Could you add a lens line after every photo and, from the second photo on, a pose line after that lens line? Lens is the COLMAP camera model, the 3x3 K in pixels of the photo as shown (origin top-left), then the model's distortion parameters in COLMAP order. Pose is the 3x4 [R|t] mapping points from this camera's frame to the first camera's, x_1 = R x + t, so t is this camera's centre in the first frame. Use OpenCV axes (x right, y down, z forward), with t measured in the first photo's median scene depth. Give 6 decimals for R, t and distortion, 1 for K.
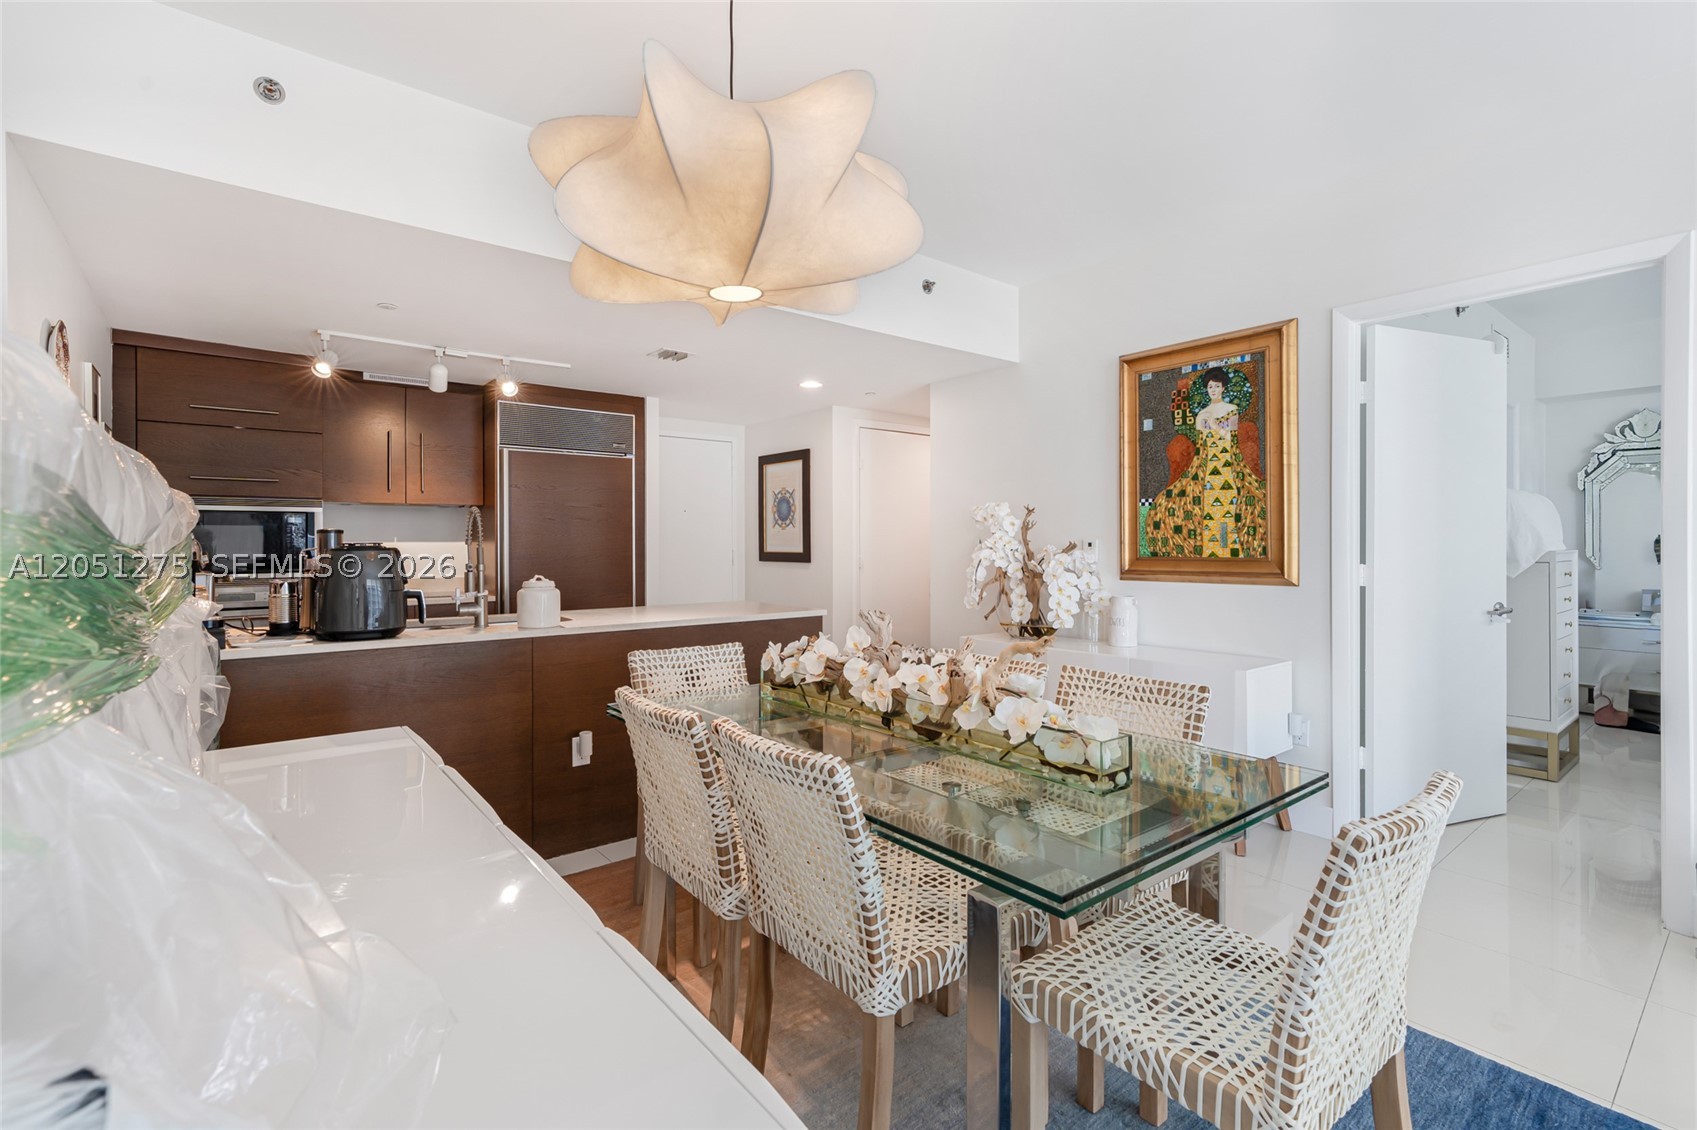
lens RADIAL K [[772.8, 0, 852.1], [0, 772.8, 557.7], [0, 0, 1]] dist [-0.014093, 0.006540]
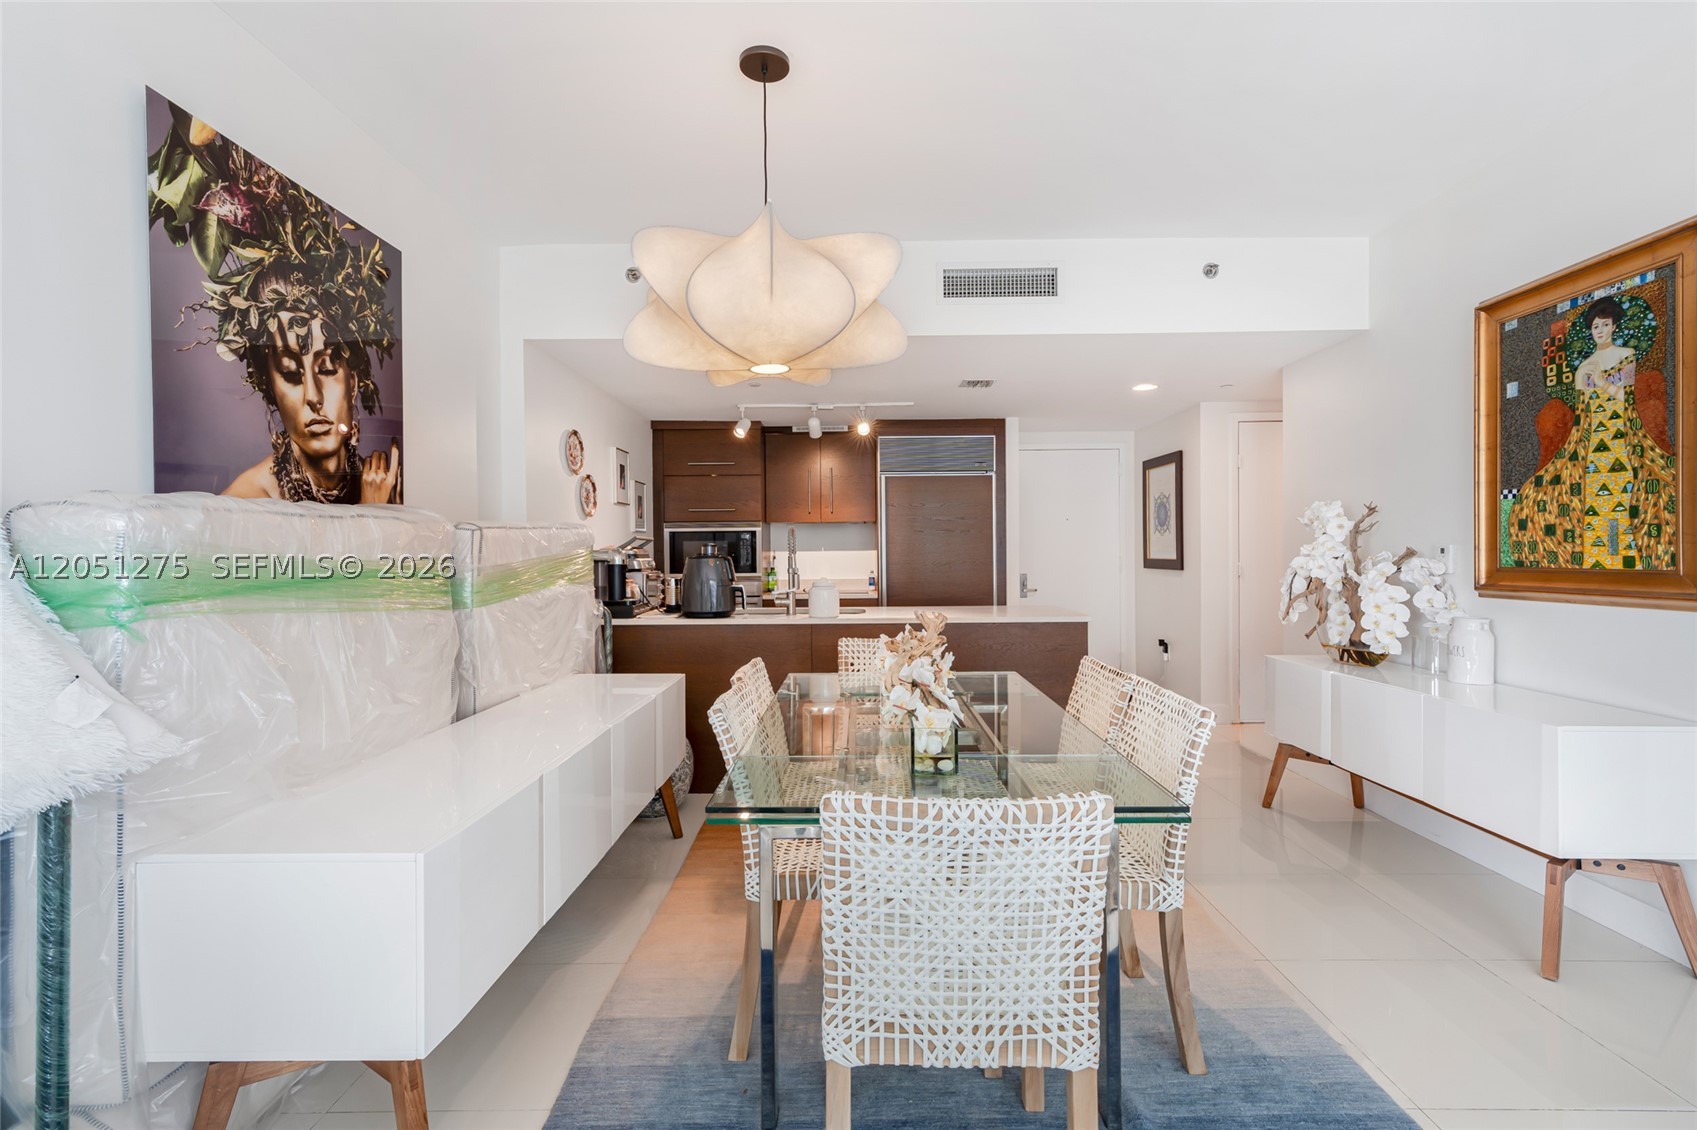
lens RADIAL K [[772.8, 0, 829.0], [0, 772.8, 569.4], [0, 0, 1]] dist [-0.014093, 0.006540]
pose [[0.757957, 0.010373, -0.652222, 0.376087], [-0.004990, 0.999937, 0.010103, -0.003324], [0.652286, -0.004403, 0.757960, 0.009597]]
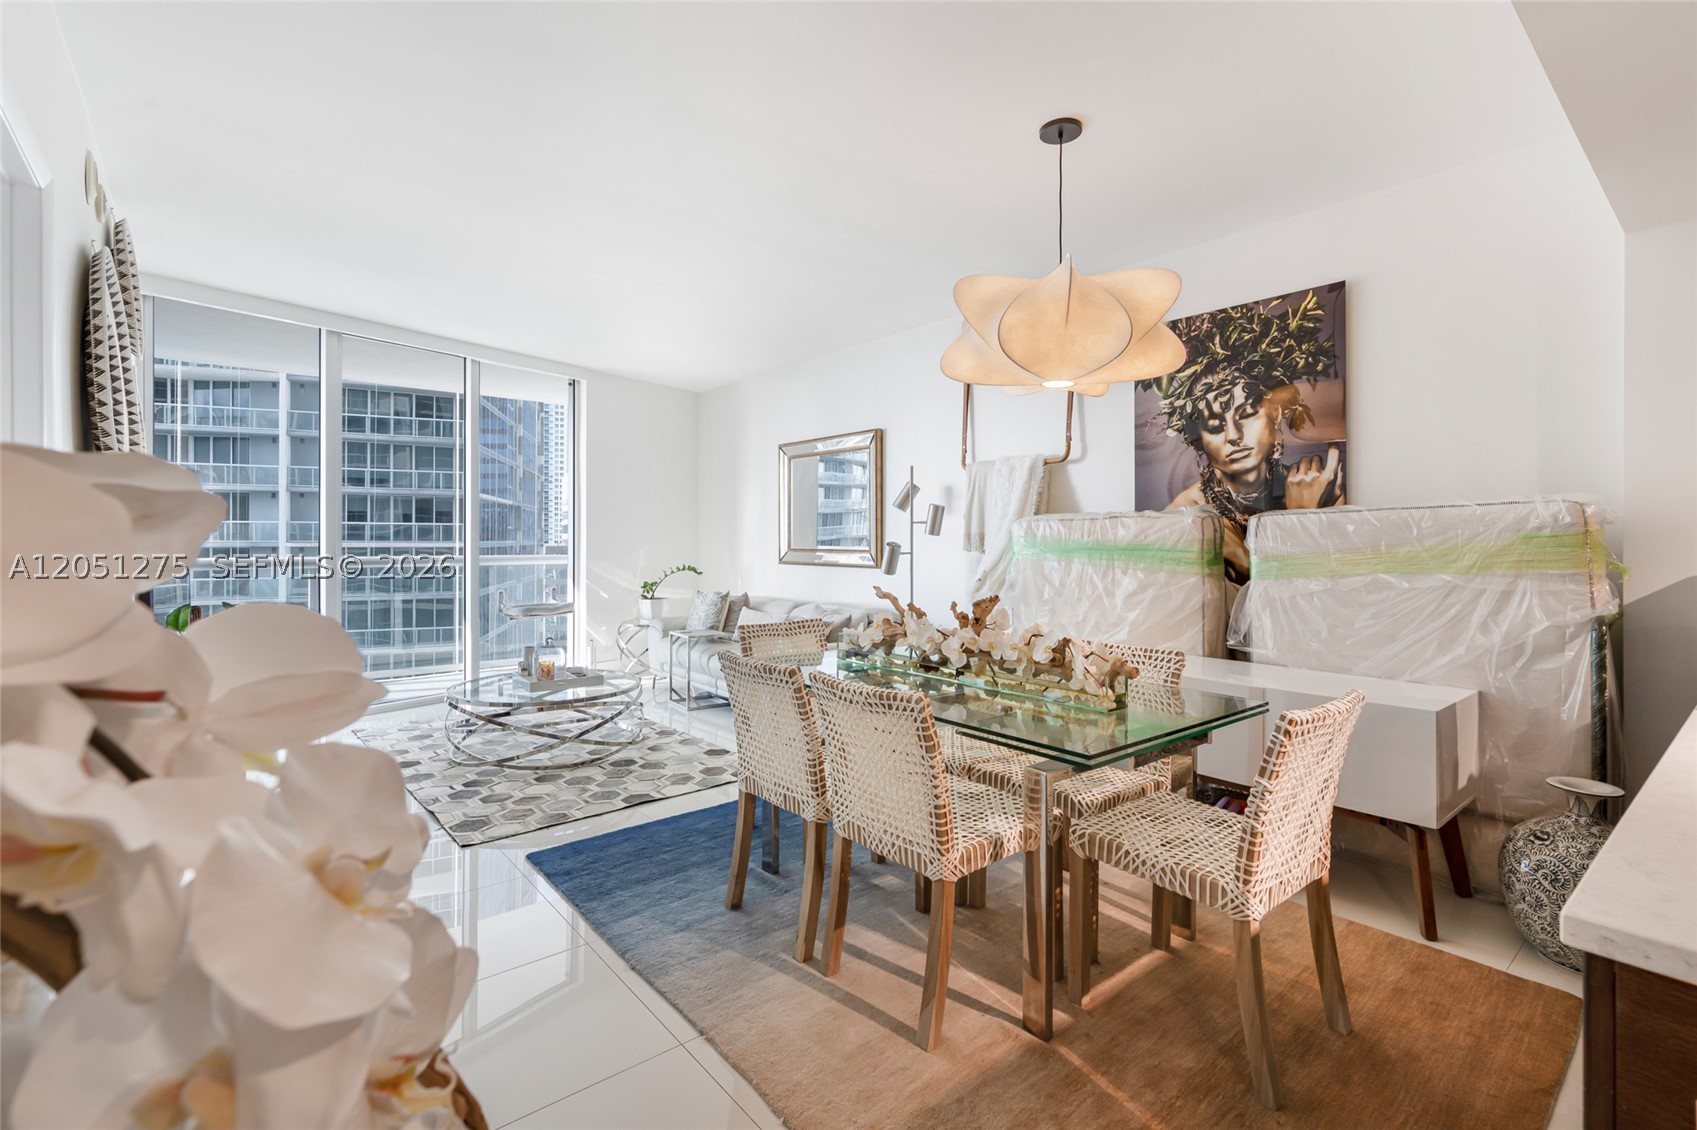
lens RADIAL K [[772.8, 0, 852.3], [0, 772.8, 541.0], [0, 0, 1]] dist [-0.014093, 0.006540]
pose [[-0.999999, 0.001081, -0.001337, 0.128548], [0.001055, 0.999812, 0.019377, -0.022544], [0.001358, 0.019376, -0.999811, 1.220721]]
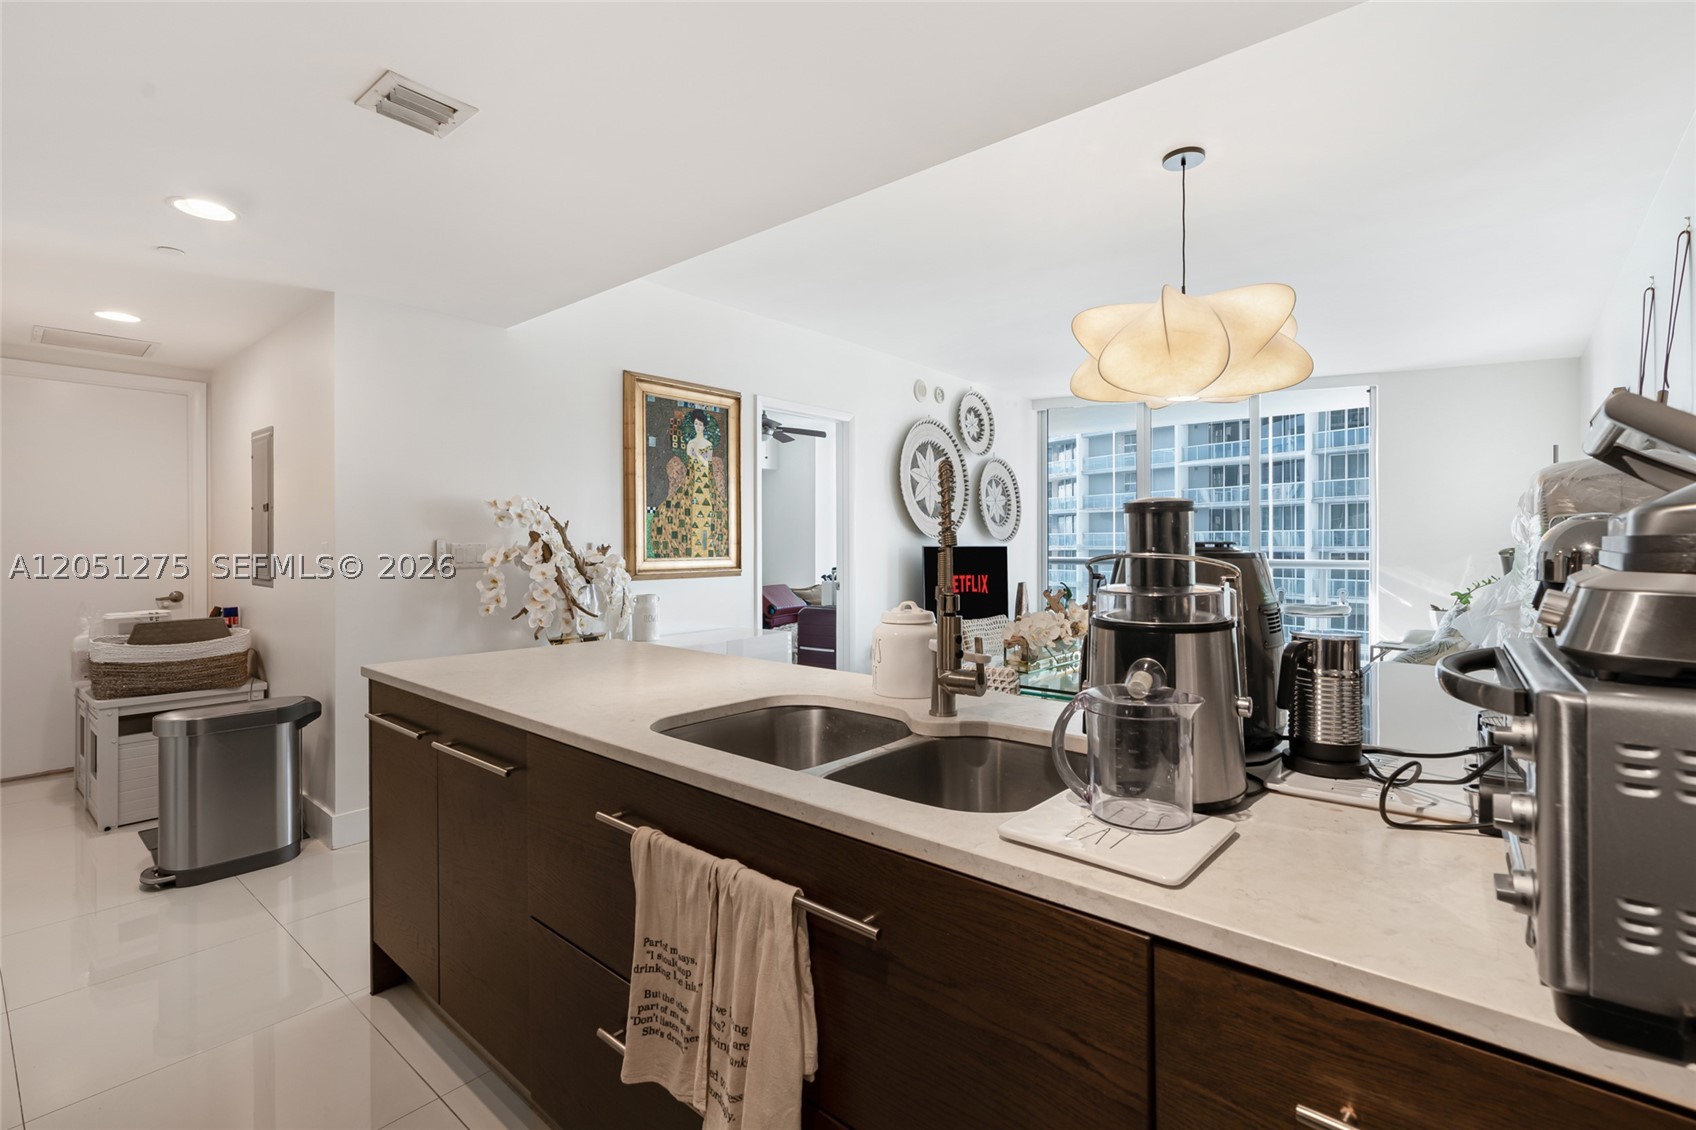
lens RADIAL K [[772.3, 0, 856.2], [0, 772.3, 541.9], [0, 0, 1]] dist [-0.014093, 0.006540]
pose [[-0.195916, 0.008227, 0.980586, -0.798966], [0.019788, 0.999794, -0.004434, -0.014572], [-0.980421, 0.018535, -0.196038, 0.950628]]
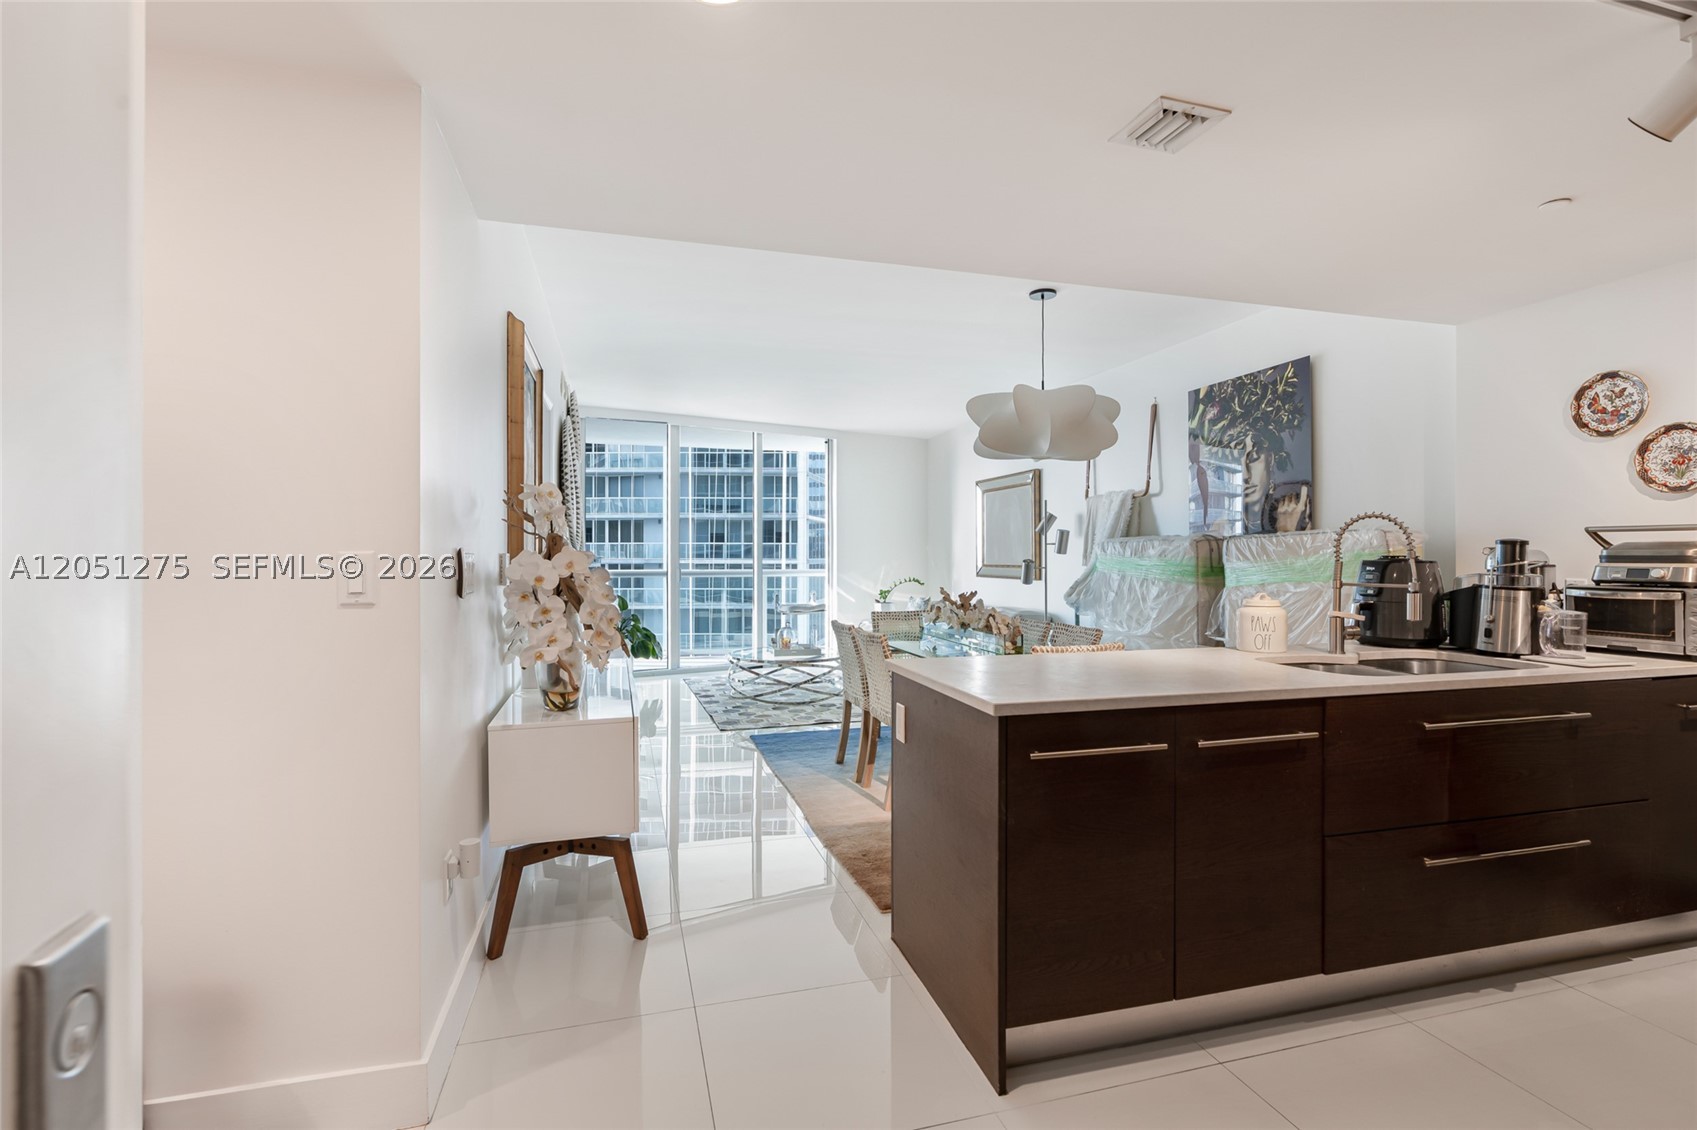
lens RADIAL K [[772.8, 0, 862.7], [0, 772.8, 567.1], [0, 0, 1]] dist [-0.014093, 0.006540]
pose [[-0.924700, -0.000187, 0.380695, -0.268006], [0.012168, 0.999474, 0.030046, -0.033578], [-0.380501, 0.032416, -0.924212, 1.655696]]
